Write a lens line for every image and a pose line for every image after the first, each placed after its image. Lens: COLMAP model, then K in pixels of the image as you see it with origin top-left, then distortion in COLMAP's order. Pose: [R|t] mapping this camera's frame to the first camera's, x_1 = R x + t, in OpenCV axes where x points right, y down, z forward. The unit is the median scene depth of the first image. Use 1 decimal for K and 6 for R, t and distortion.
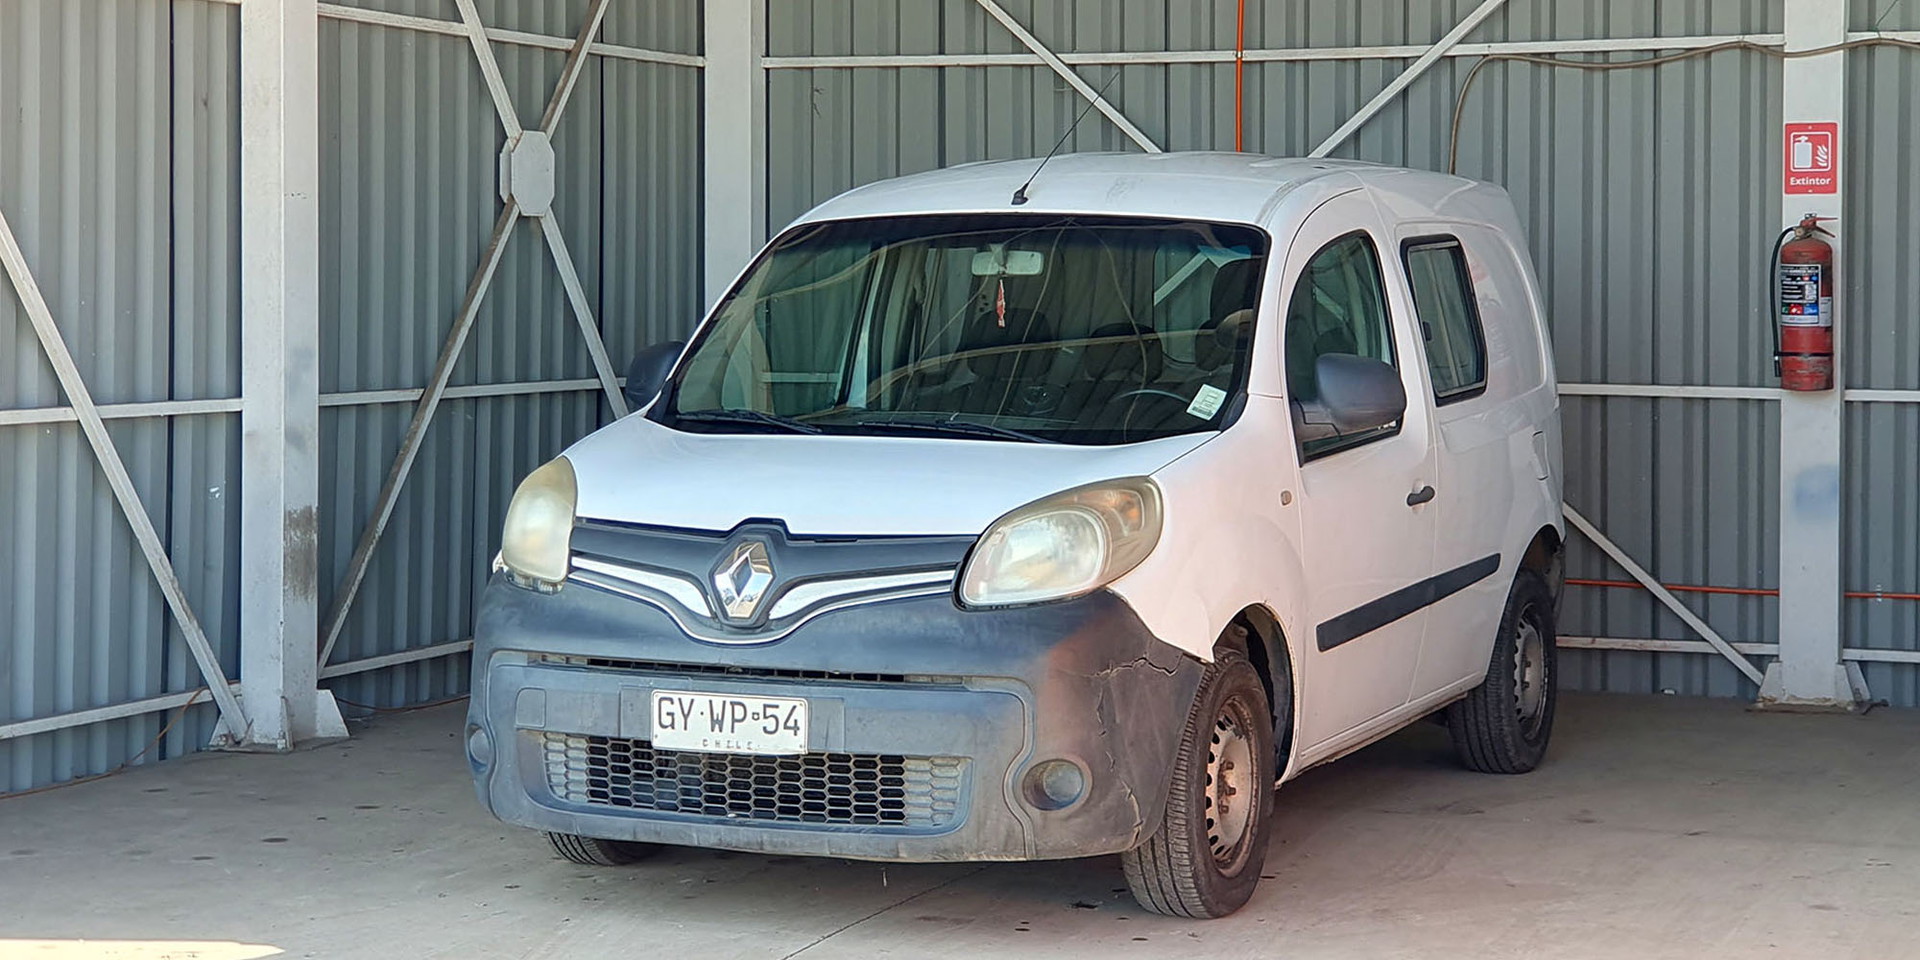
lens RADIAL K [[3215.8, 0, 935.1], [0, 3215.8, 454.0], [0, 0, 1]] dist [0.264388, -1.894969]
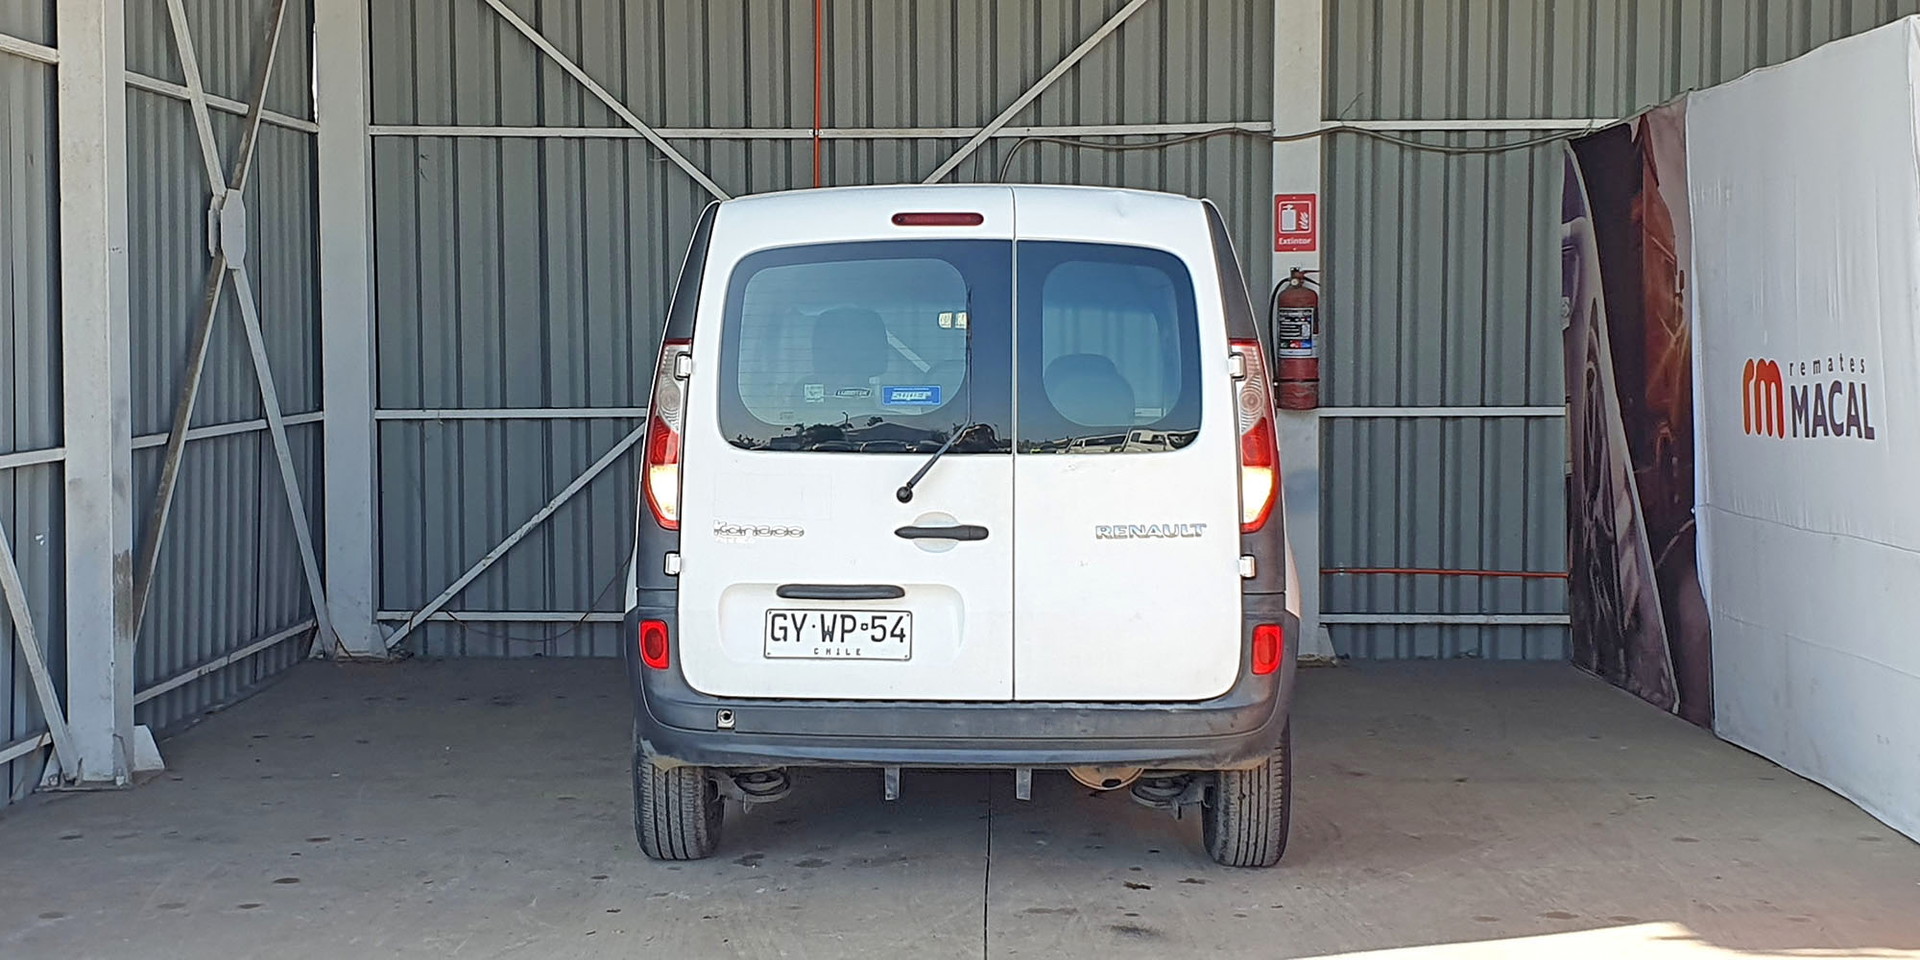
lens RADIAL K [[2548.4, 0, 894.9], [0, 2548.4, 468.5], [0, 0, 1]] dist [0.291976, -1.354457]
pose [[0.942895, -0.027596, 0.331944, -0.238010], [0.026157, 0.999619, 0.008802, -0.010904], [-0.332060, 0.000383, 0.943258, 0.138128]]
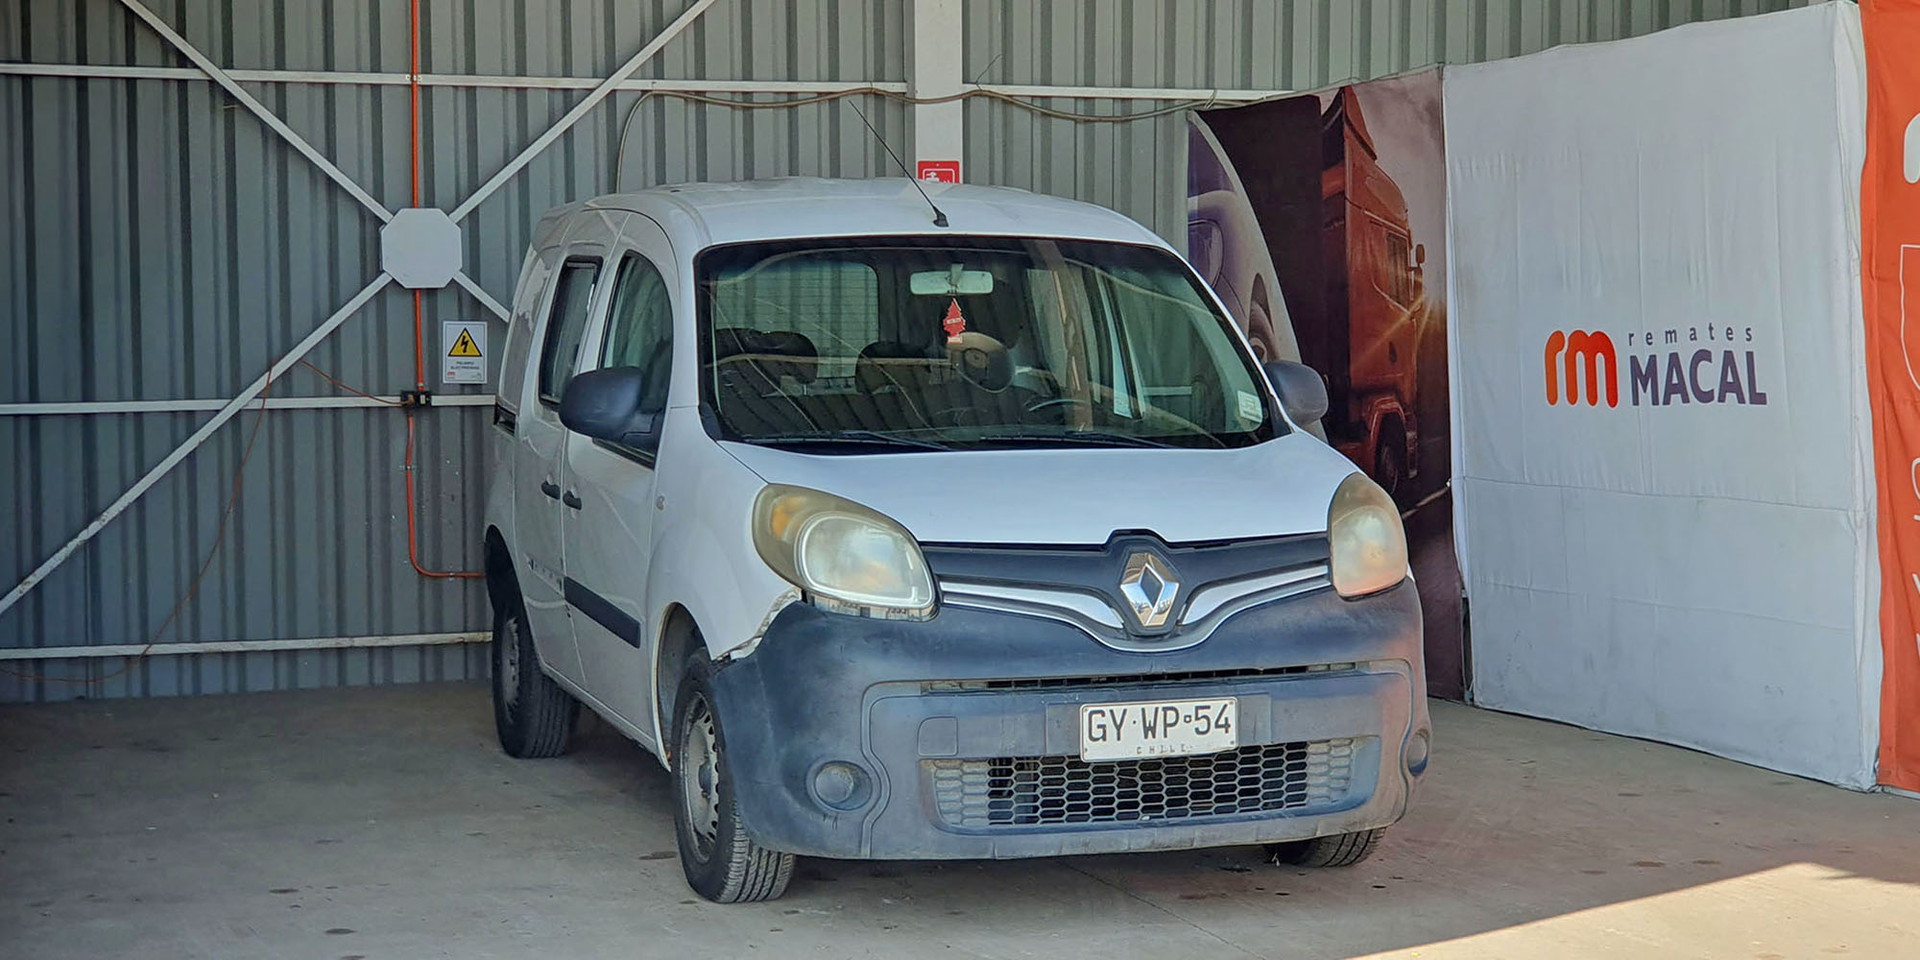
lens RADIAL K [[2963.8, 0, 931.0], [0, 2963.8, 516.7], [0, 0, 1]] dist [0.237435, -1.563624]
pose [[0.758508, -0.056404, 0.649218, -0.499217], [0.044232, 0.998406, 0.035064, -0.014189], [-0.650160, 0.002119, 0.759794, 0.221353]]
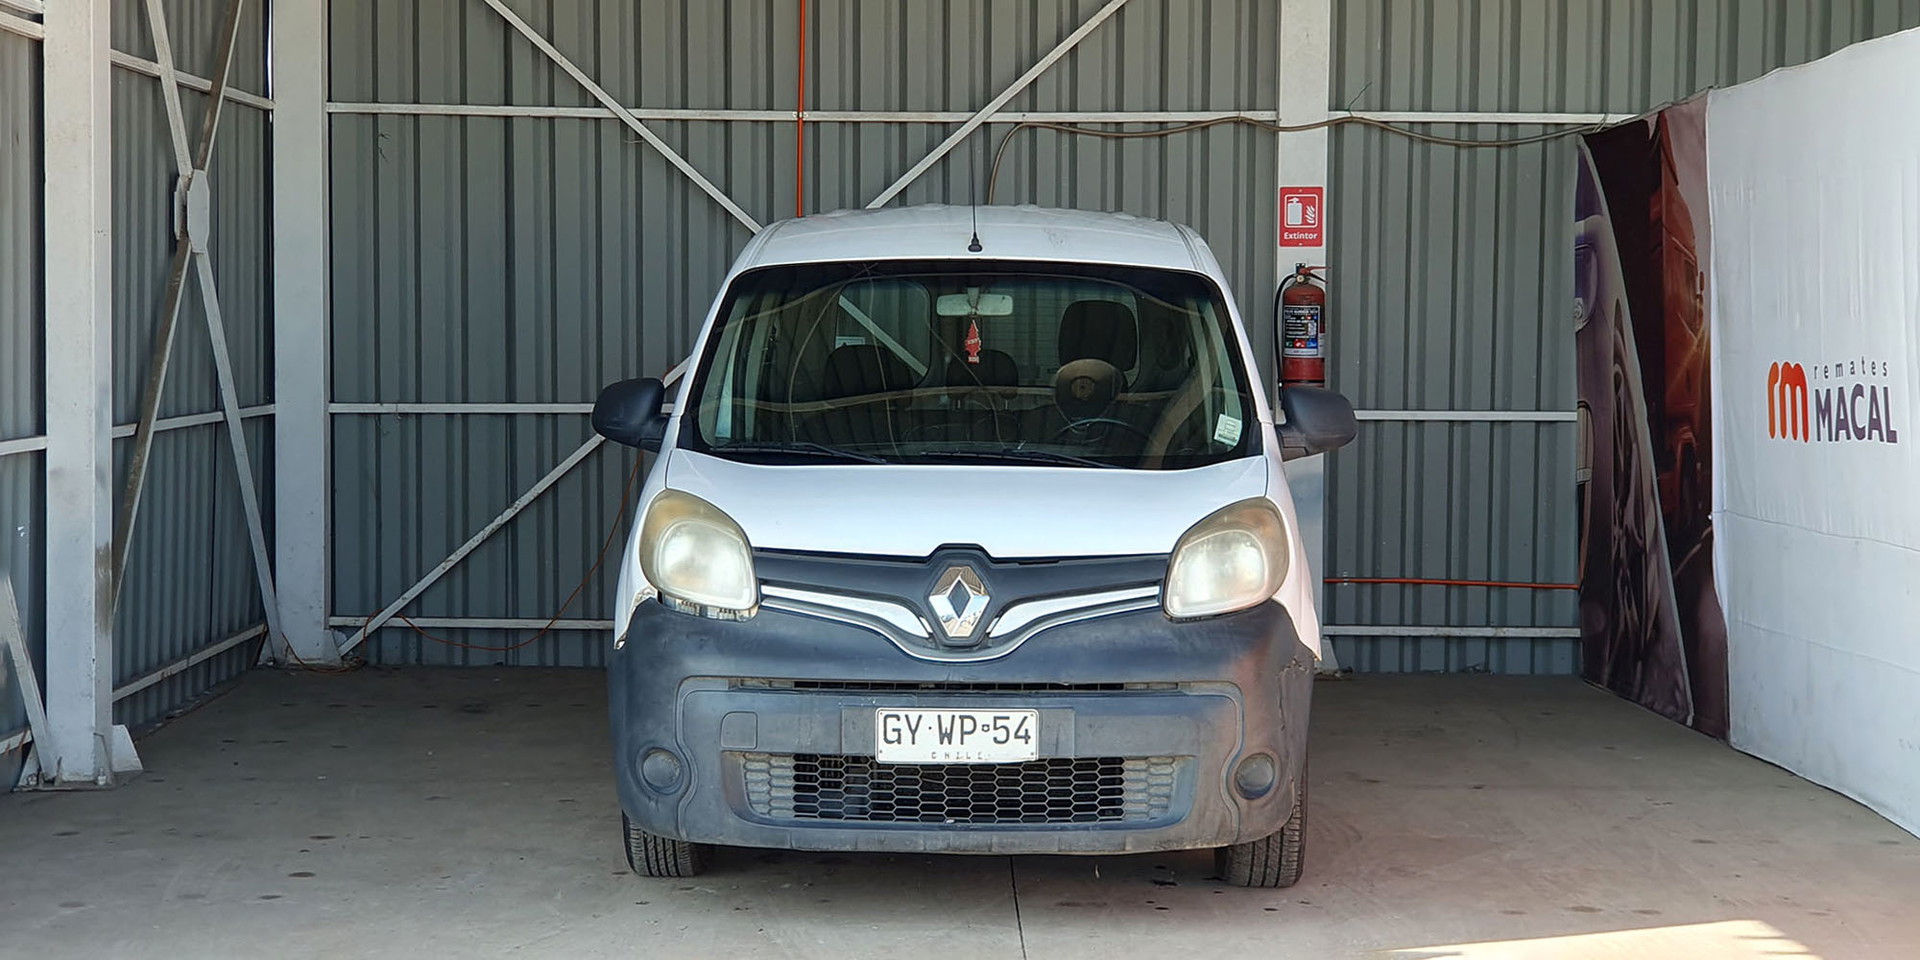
lens RADIAL K [[2840.8, 0, 916.7], [0, 2840.8, 485.9], [0, 0, 1]] dist [0.197986, -1.172402]
pose [[0.930742, -0.020053, 0.365126, -0.286194], [0.017250, 0.999791, 0.010938, -0.006915], [-0.365270, -0.003882, 0.930894, 0.084851]]
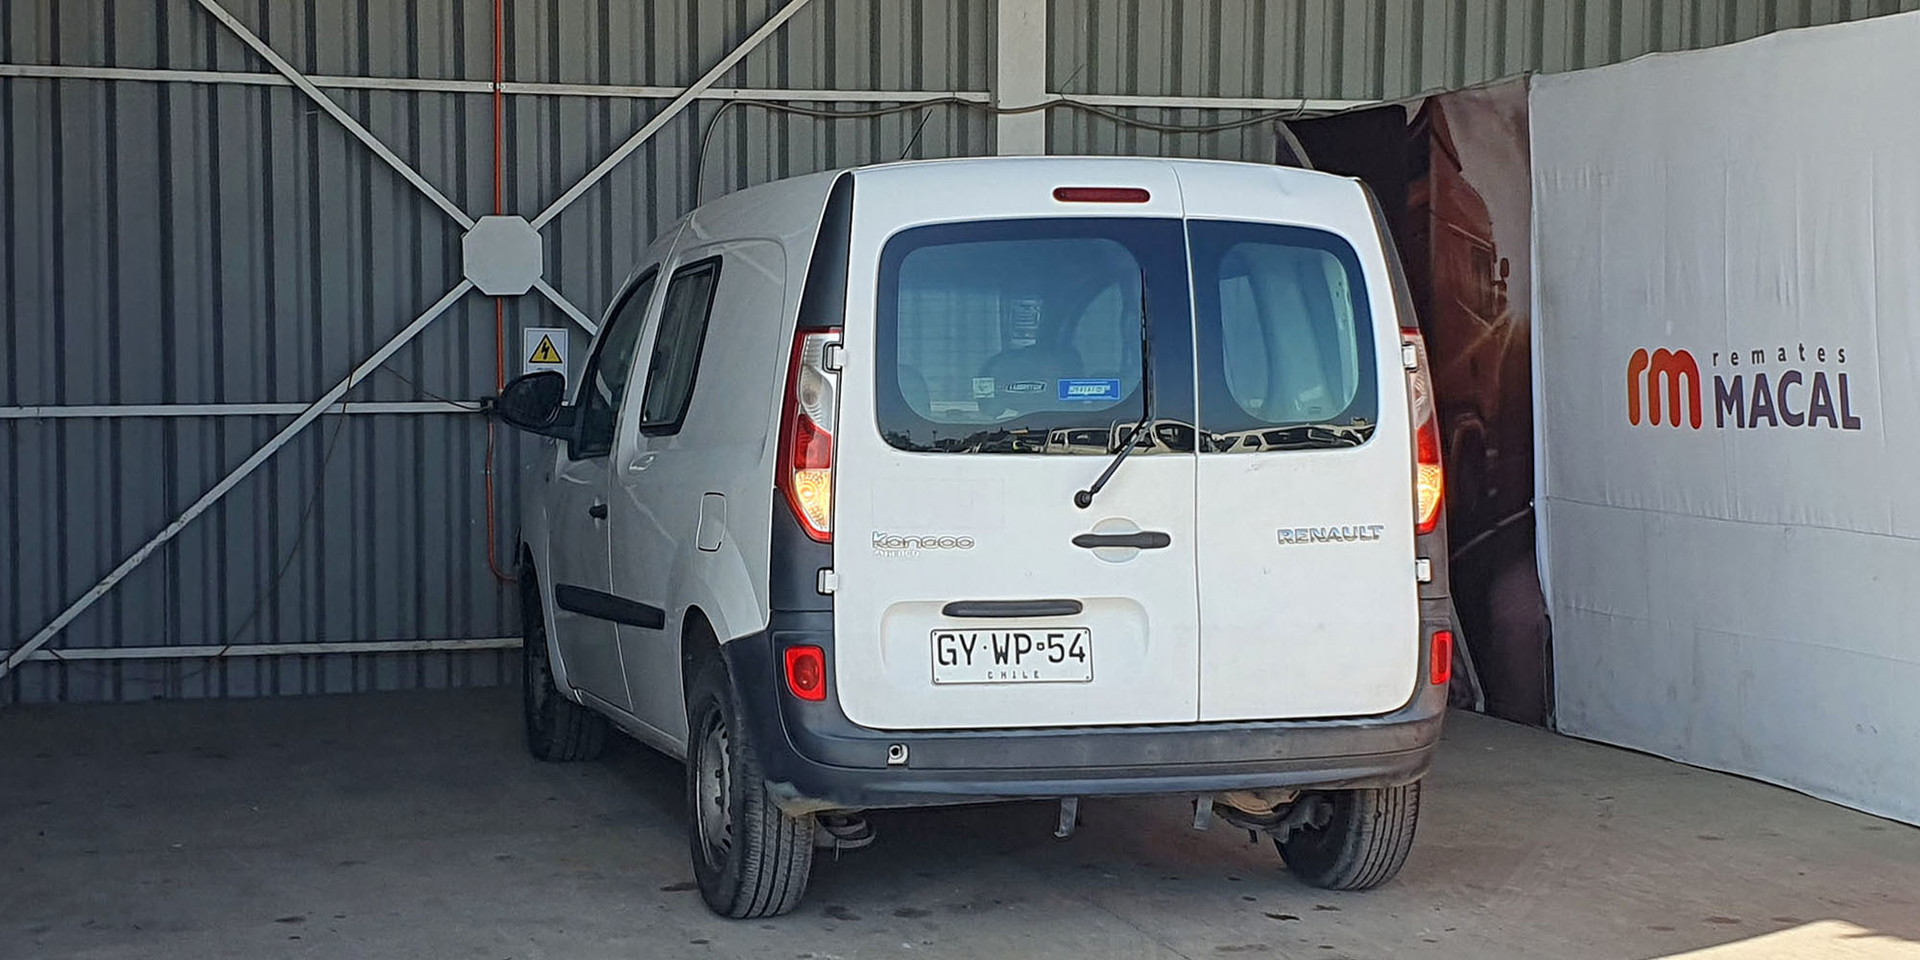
lens RADIAL K [[2816.1, 0, 903.0], [0, 2816.1, 480.1], [0, 0, 1]] dist [0.311158, -1.580755]
pose [[0.796553, -0.041084, 0.603172, -0.437898], [0.033981, 0.999154, 0.023180, -0.019021], [-0.603613, 0.002032, 0.797275, 0.252404]]
